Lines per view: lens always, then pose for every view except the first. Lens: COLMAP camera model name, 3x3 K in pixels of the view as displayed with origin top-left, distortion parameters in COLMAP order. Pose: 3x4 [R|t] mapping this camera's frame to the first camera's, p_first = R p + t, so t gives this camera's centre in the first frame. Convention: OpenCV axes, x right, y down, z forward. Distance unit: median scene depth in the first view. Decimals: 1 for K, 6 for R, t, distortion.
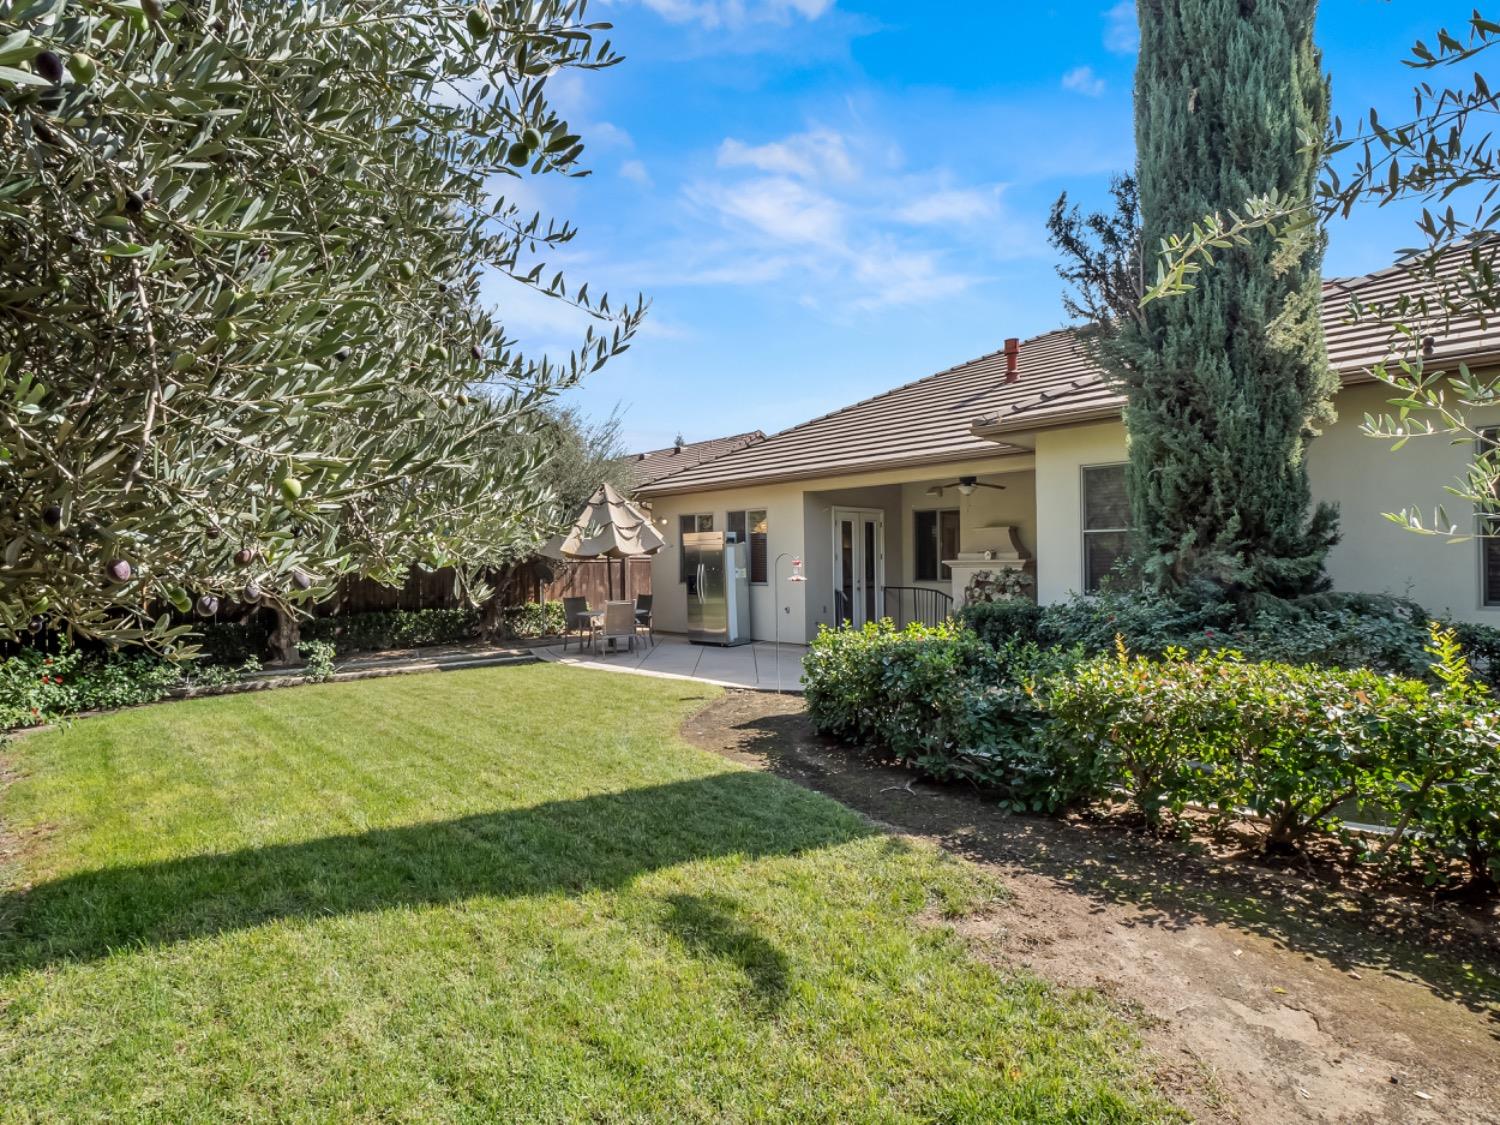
lens RADIAL K [[742.2, 0, 755.8], [0, 742.2, 562.6], [0, 0, 1]] dist [-0.006921, -0.000848]
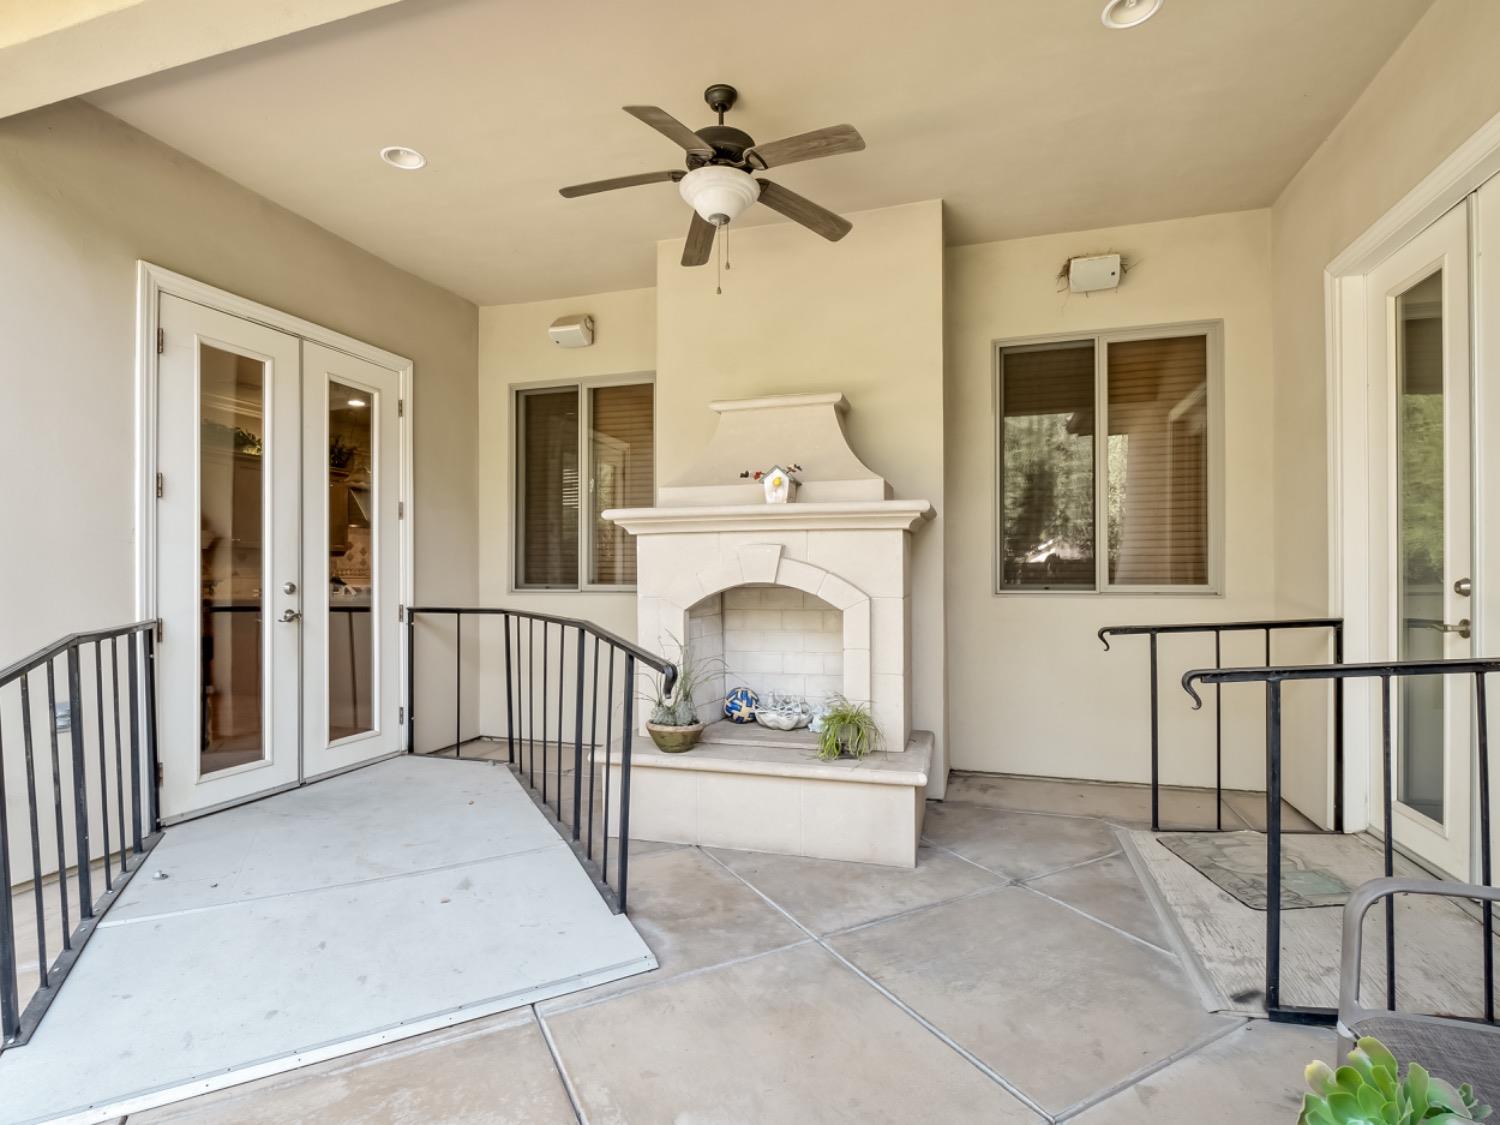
lens RADIAL K [[742.2, 0, 750.5], [0, 742.2, 570.5], [0, 0, 1]] dist [-0.006921, -0.000848]
pose [[0.883547, 0.001578, 0.468340, 0.160717], [0.000953, 0.999986, -0.005167, 0.020321], [-0.468342, 0.005012, 0.883533, 0.693397]]
